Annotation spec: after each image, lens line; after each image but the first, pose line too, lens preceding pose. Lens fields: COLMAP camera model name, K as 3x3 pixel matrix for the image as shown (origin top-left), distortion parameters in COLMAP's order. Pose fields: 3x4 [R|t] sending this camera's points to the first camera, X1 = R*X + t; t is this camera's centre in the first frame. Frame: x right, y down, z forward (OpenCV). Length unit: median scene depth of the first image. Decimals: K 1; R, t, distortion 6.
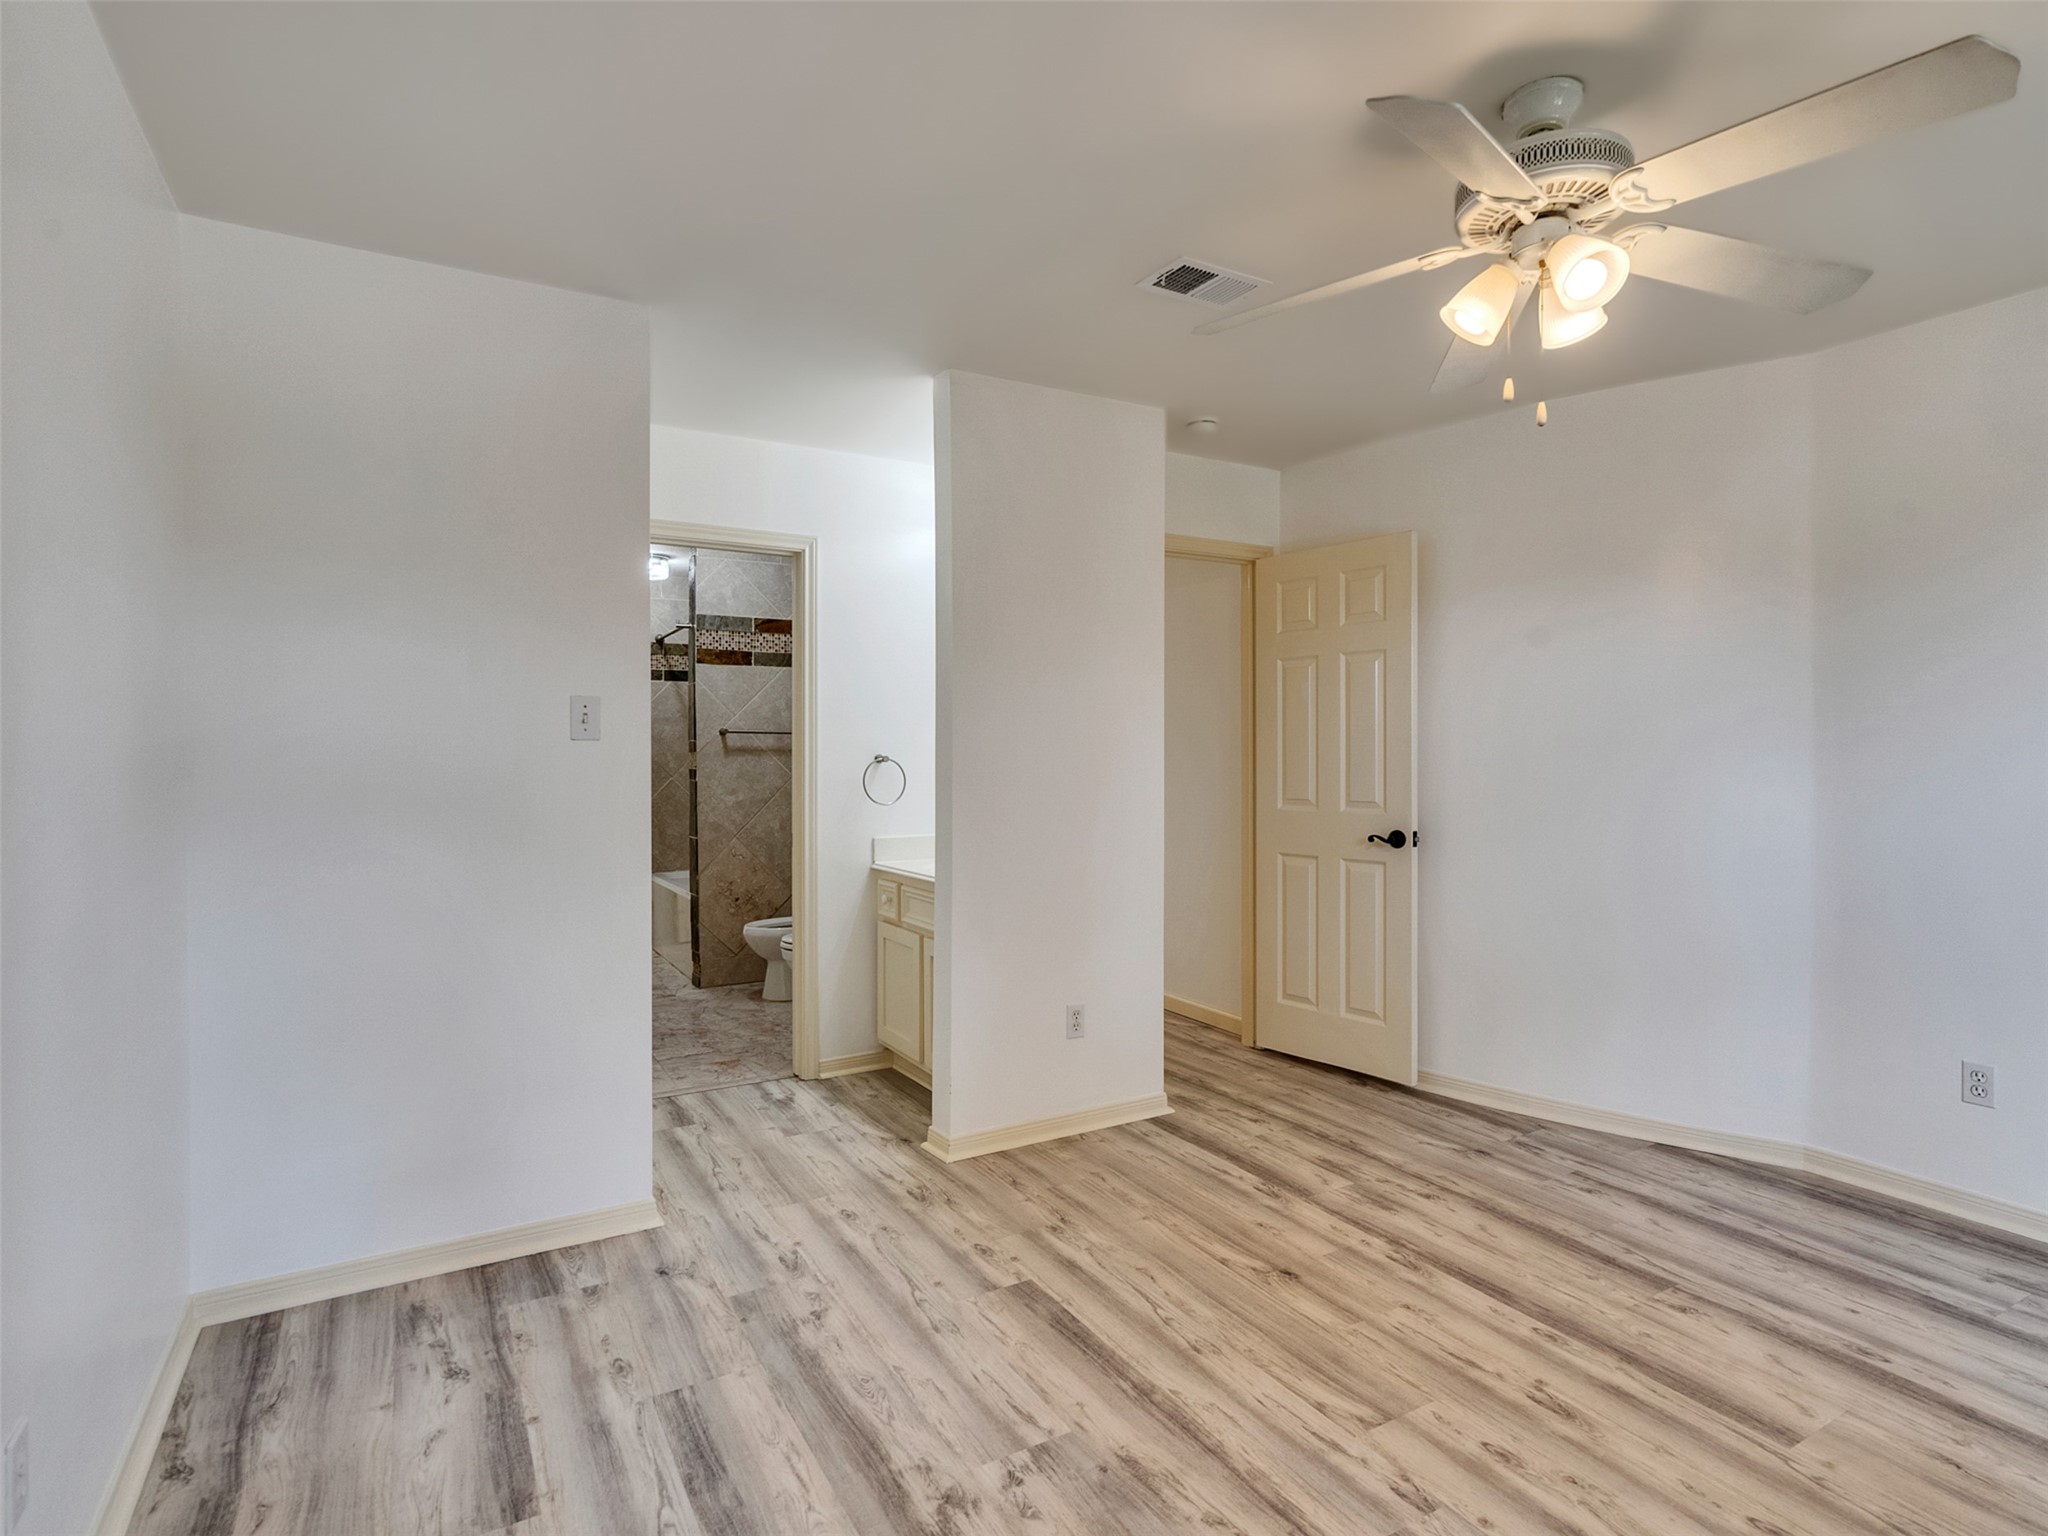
lens RADIAL K [[1049.1, 0, 1027.1], [0, 1049.1, 773.9], [0, 0, 1]] dist [-0.005409, 0.002668]
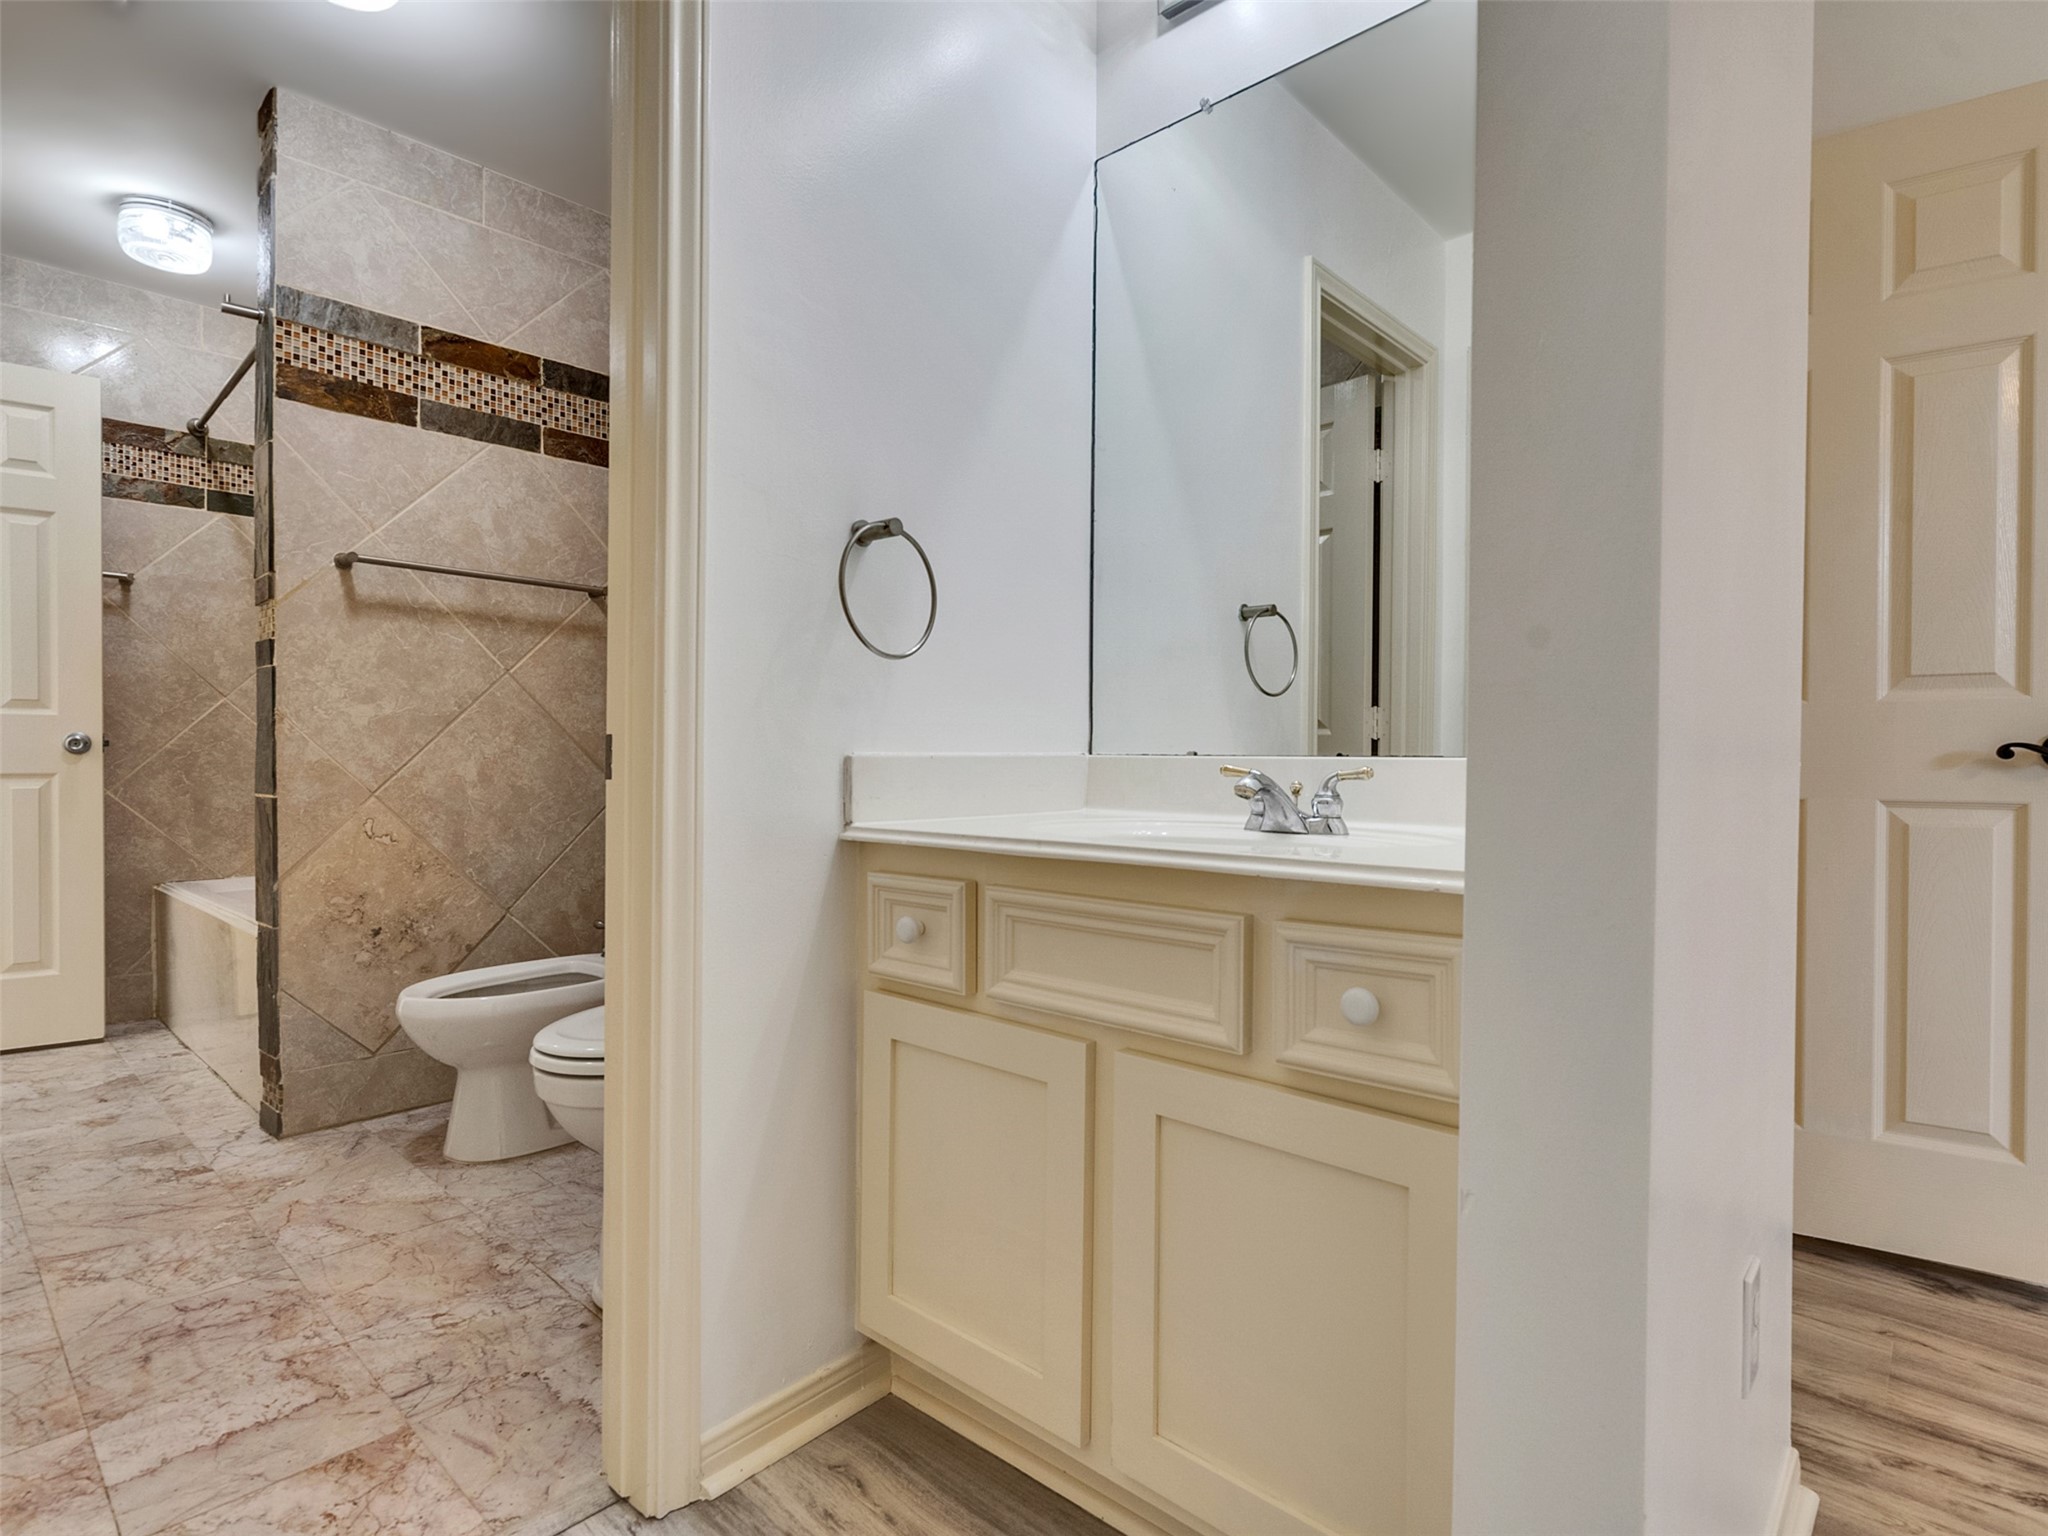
lens RADIAL K [[1049.1, 0, 1019.2], [0, 1049.1, 767.3], [0, 0, 1]] dist [-0.005409, 0.002668]
pose [[0.954221, 0.004866, 0.299064, -0.147888], [-0.002894, 0.999971, -0.007033, 0.050772], [-0.299089, 0.005846, 0.954207, 0.486261]]
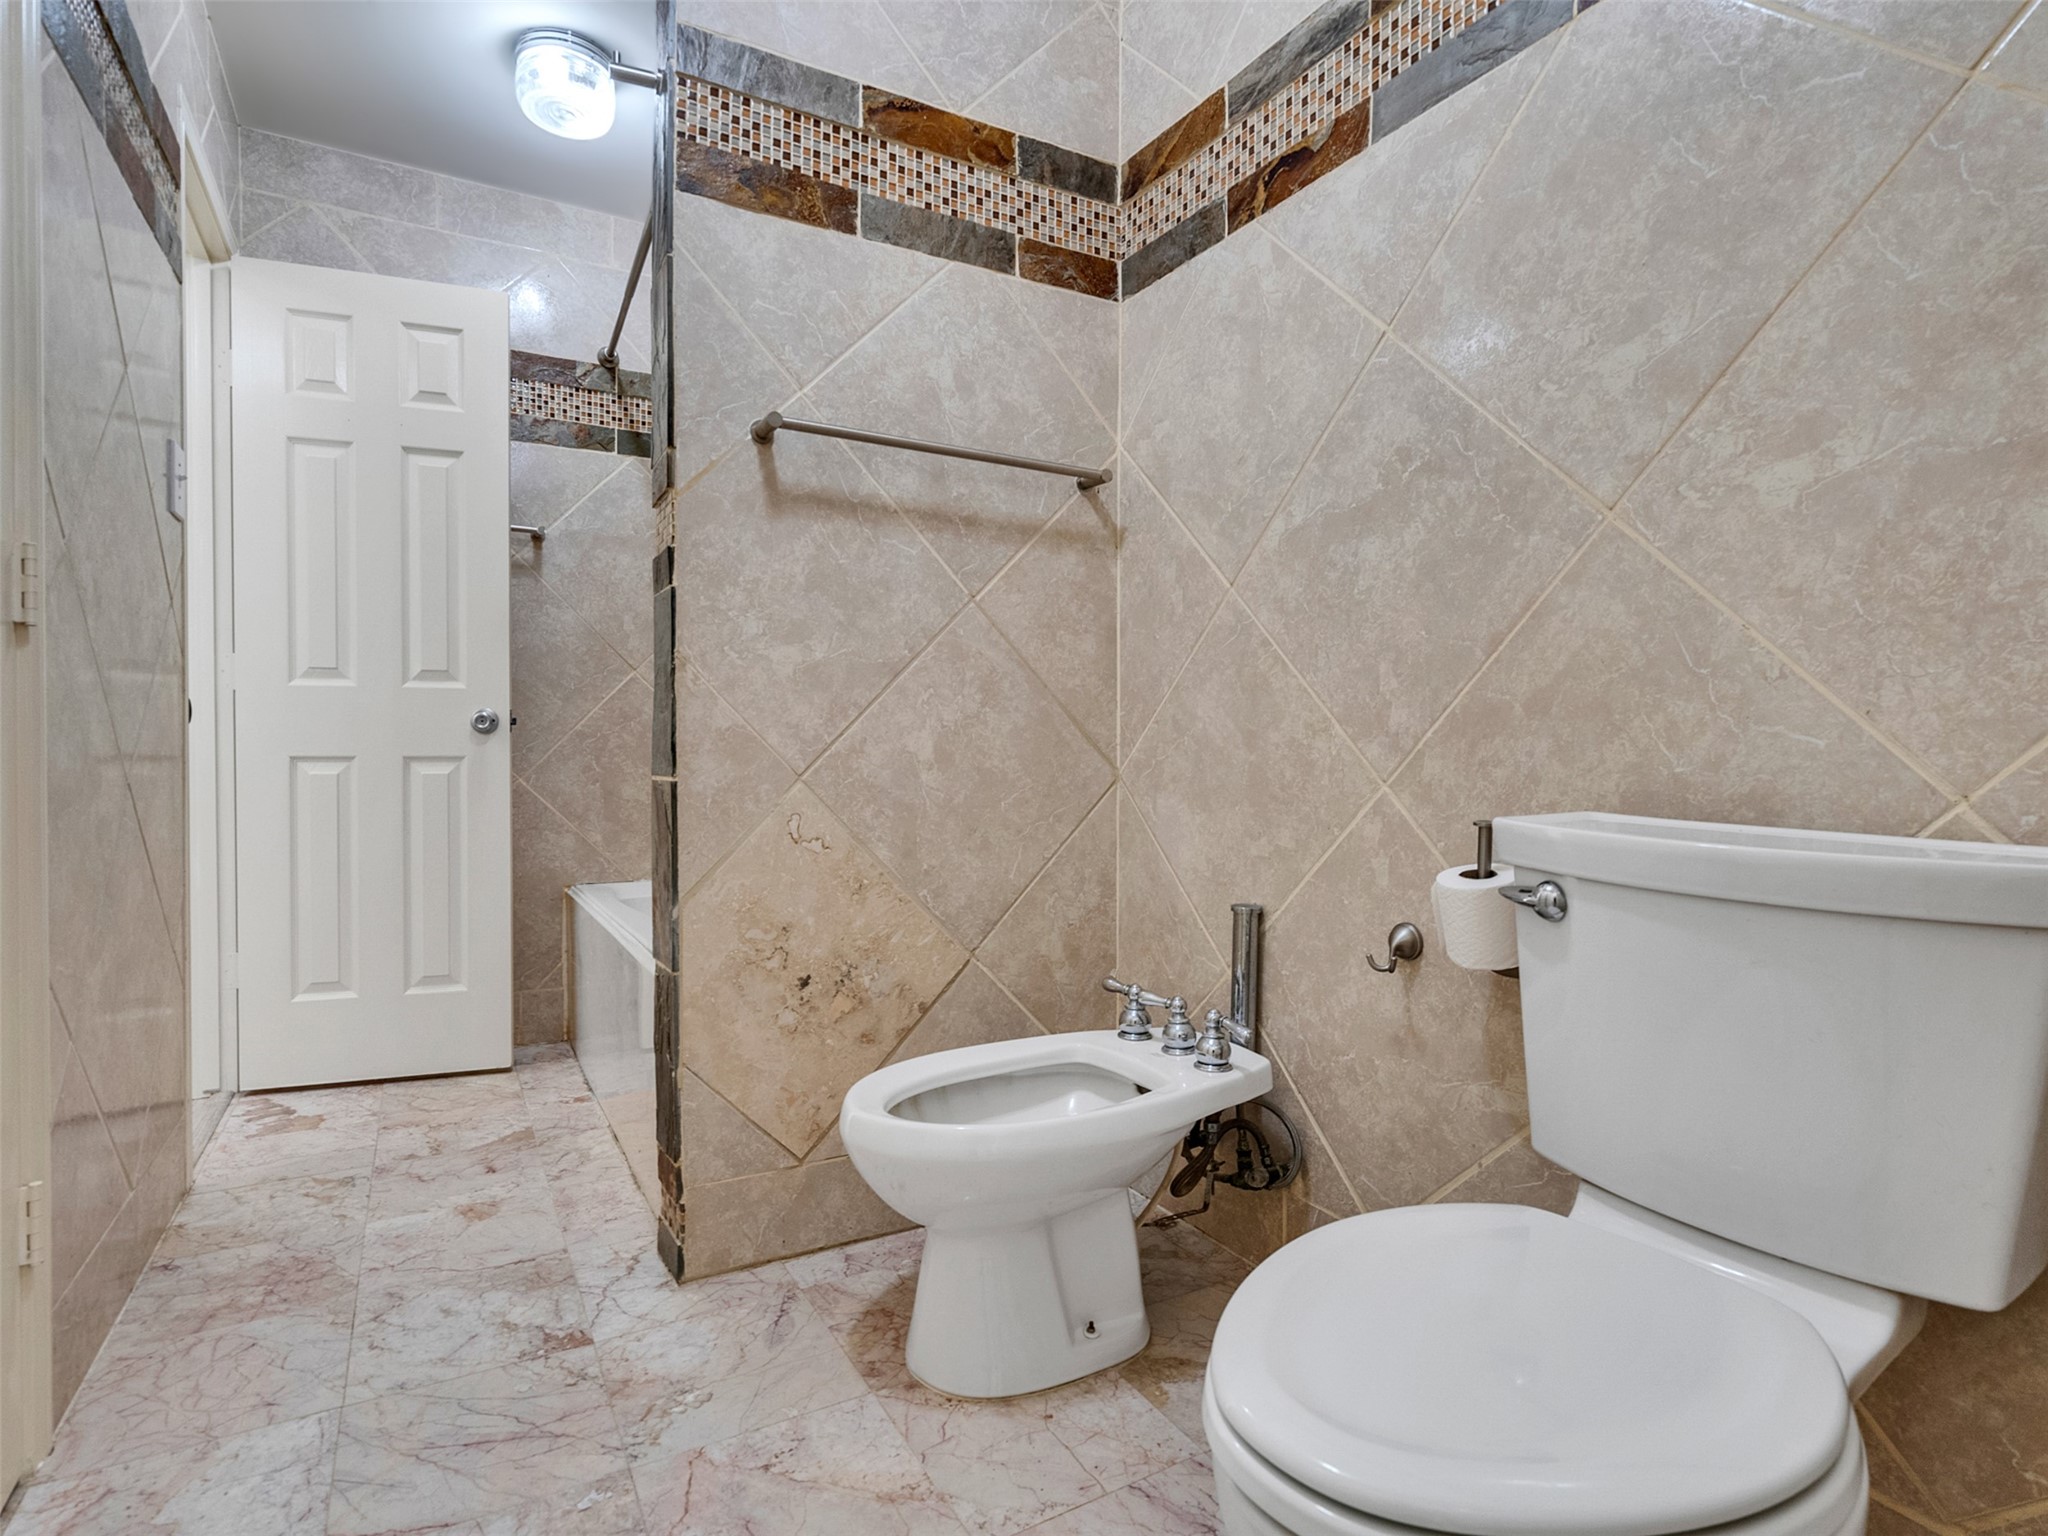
lens RADIAL K [[1049.1, 0, 1023.8], [0, 1049.1, 766.4], [0, 0, 1]] dist [-0.005409, 0.002668]
pose [[0.999942, 0.004715, -0.009662, -0.211690], [-0.004800, 0.999950, -0.008789, 0.059225], [0.009620, 0.008835, 0.999915, 0.699267]]
